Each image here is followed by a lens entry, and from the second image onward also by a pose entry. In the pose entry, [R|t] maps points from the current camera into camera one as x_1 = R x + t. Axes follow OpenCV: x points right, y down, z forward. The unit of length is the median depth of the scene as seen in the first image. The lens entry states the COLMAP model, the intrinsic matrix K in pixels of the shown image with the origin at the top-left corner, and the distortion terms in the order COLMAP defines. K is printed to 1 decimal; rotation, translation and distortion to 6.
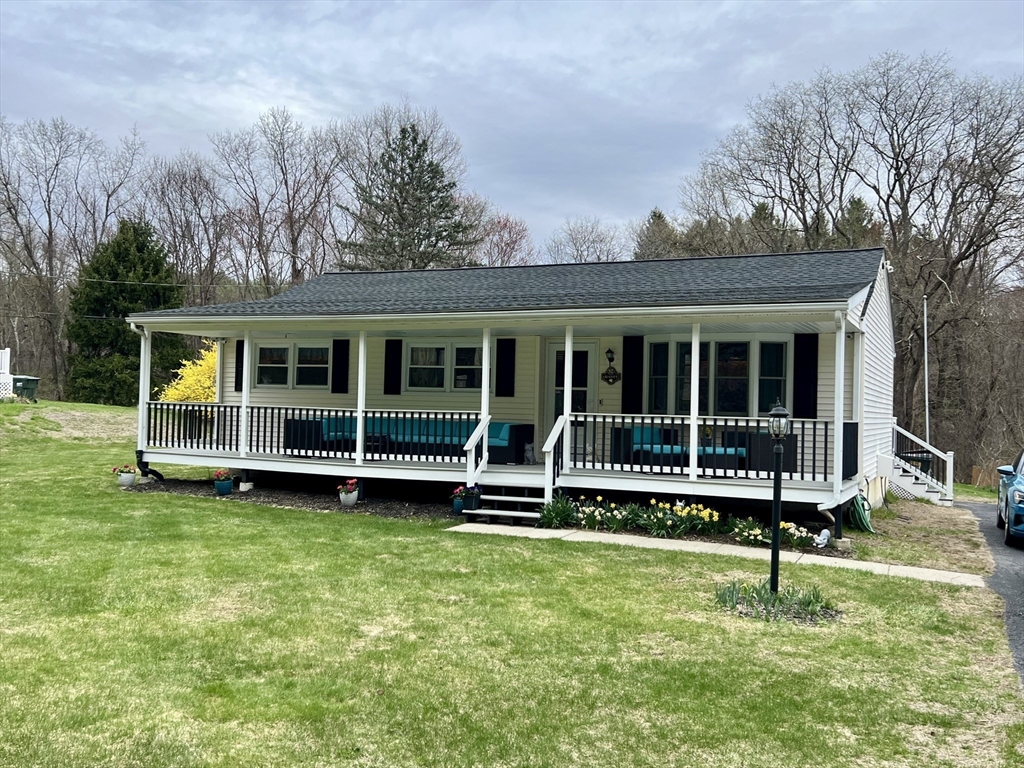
lens RADIAL K [[945.9, 0, 512.0], [0, 945.9, 384.0], [0, 0, 1]] dist [0.092619, -0.008355]
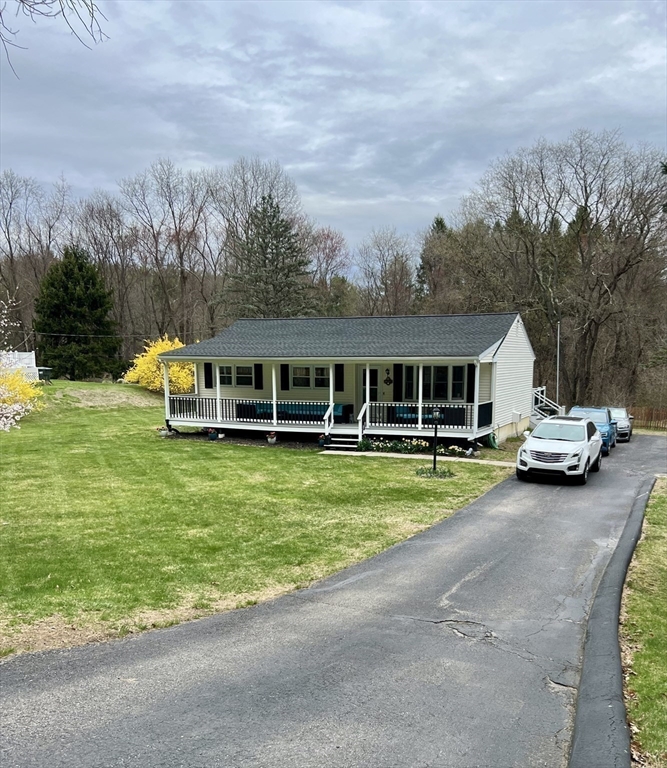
lens RADIAL K [[768.7, 0, 333.5], [0, 768.7, 384.0], [0, 0, 1]] dist [0.006223, 0.009619]
pose [[0.999585, -0.028682, -0.002794, -0.016854], [0.028800, 0.997675, 0.061770, -0.118444], [0.001016, -0.061824, 0.998087, -0.787411]]
